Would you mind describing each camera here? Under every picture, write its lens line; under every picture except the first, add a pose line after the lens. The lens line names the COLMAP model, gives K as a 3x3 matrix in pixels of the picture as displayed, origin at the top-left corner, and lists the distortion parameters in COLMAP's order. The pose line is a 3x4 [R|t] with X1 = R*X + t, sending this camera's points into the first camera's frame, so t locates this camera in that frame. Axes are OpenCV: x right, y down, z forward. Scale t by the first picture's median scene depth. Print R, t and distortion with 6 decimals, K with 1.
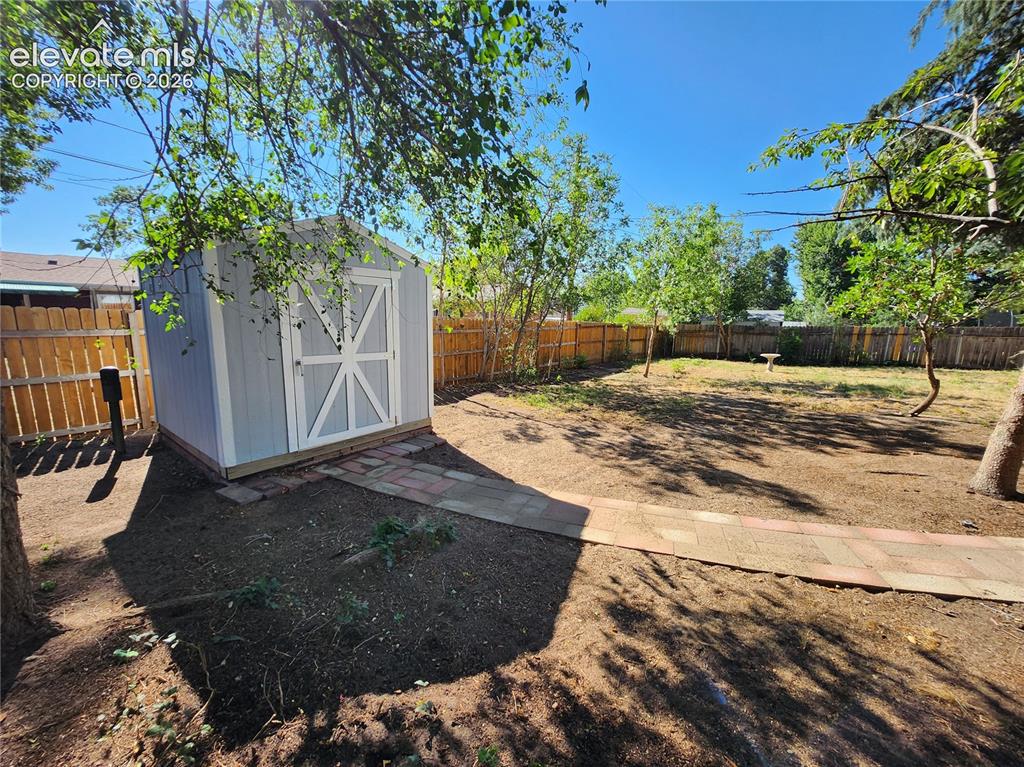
lens RADIAL K [[403.8, 0, 512.0], [0, 403.8, 383.5], [0, 0, 1]] dist [-0.003262, -0.000383]
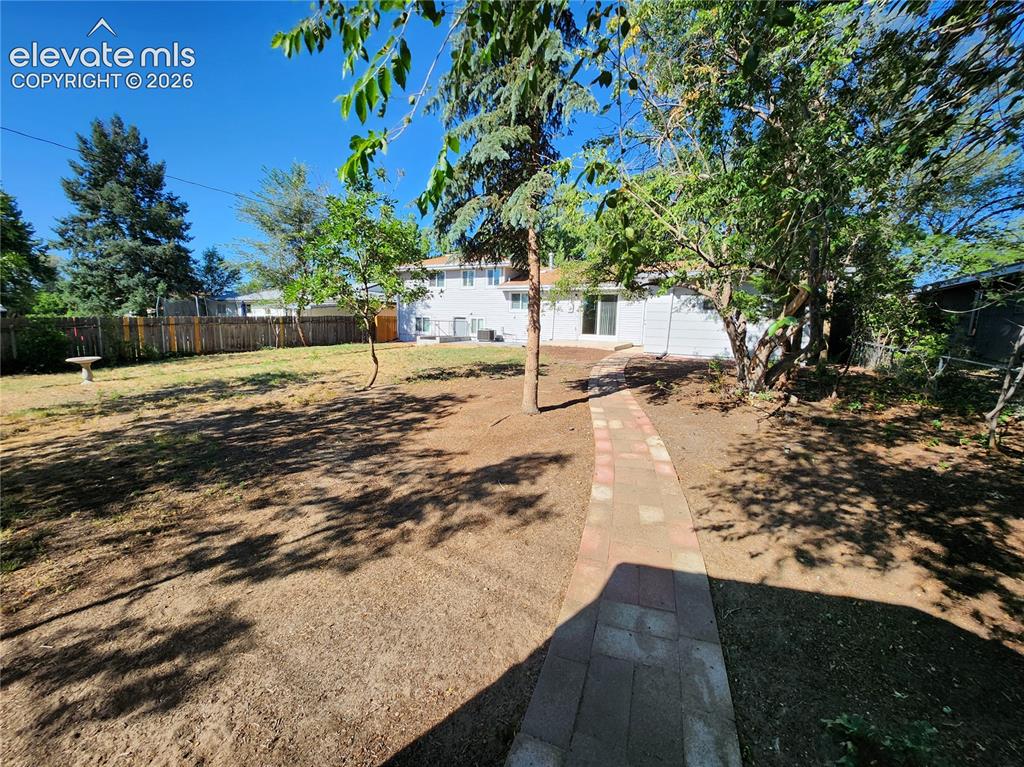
lens RADIAL K [[403.8, 0, 512.0], [0, 403.8, 383.5], [0, 0, 1]] dist [-0.003262, -0.000383]
pose [[-0.089832, -0.172886, 0.980837, -0.299622], [0.148834, 0.971430, 0.184859, -0.115221], [-0.984773, 0.162589, -0.061534, 0.767723]]
